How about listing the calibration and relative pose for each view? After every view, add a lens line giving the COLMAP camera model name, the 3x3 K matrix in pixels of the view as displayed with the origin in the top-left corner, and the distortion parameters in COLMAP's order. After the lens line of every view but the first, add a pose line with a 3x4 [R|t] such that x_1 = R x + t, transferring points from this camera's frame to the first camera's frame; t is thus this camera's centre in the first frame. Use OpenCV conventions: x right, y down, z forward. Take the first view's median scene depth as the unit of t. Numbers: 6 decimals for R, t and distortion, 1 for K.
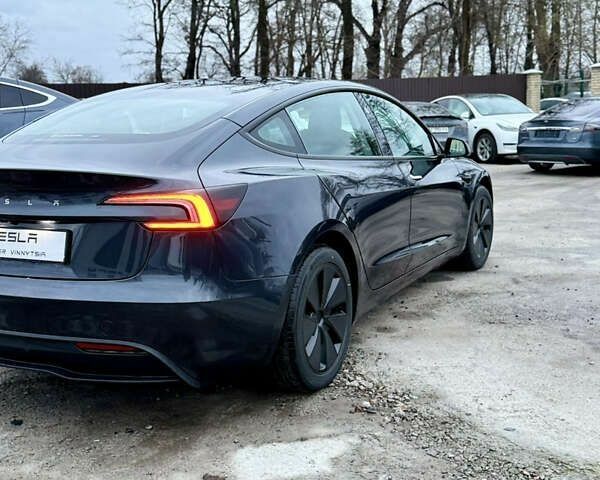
lens RADIAL K [[776.5, 0, 297.9], [0, 776.5, 245.9], [0, 0, 1]] dist [0.117325, 0.000000]
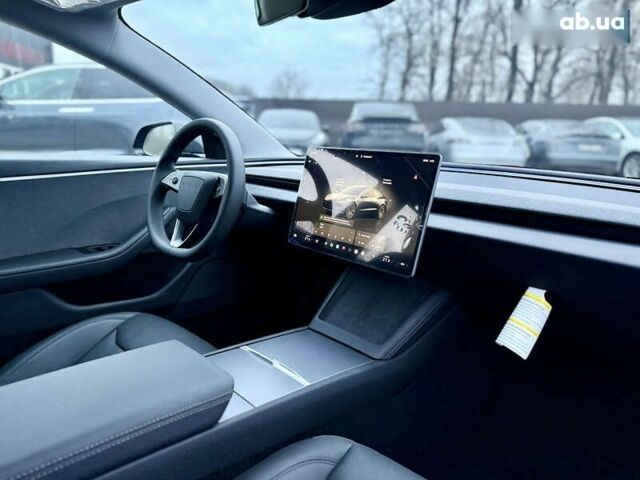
lens RADIAL K [[471.2, 0, 320.8], [0, 471.2, 236.8], [0, 0, 1]] dist [0.030610, -0.015875]
pose [[0.953359, 0.115890, -0.278706, 0.116534], [-0.100507, 0.992547, 0.068914, -0.179845], [0.284615, -0.037688, 0.957901, 1.374968]]
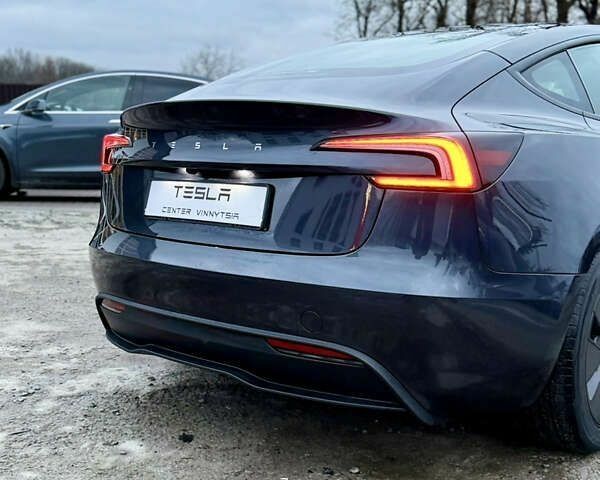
lens RADIAL K [[776.5, 0, 297.6], [0, 776.5, 233.3], [0, 0, 1]] dist [0.117325, 0.000000]
pose [[0.969150, 0.067619, -0.237016, -0.080170], [-0.080637, 0.995697, -0.045658, 0.049535], [0.232909, 0.063362, 0.970432, 0.263049]]
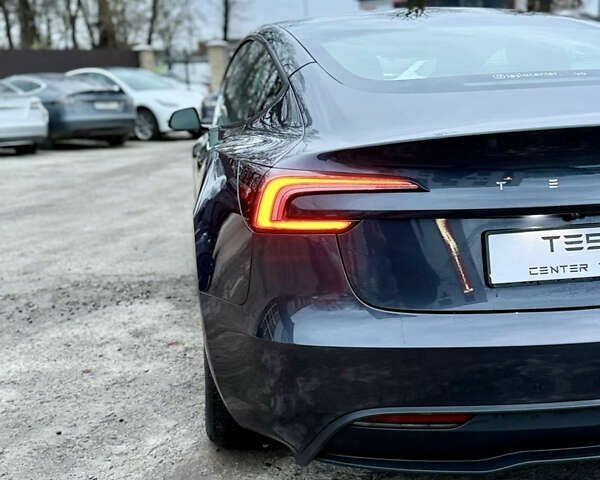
lens RADIAL K [[776.5, 0, 311.2], [0, 776.5, 252.2], [0, 0, 1]] dist [0.117325, 0.000000]
pose [[0.822474, -0.124383, 0.555036, -0.788505], [0.107573, 0.992203, 0.062946, -0.057585], [-0.558537, 0.007935, 0.829441, 0.567492]]
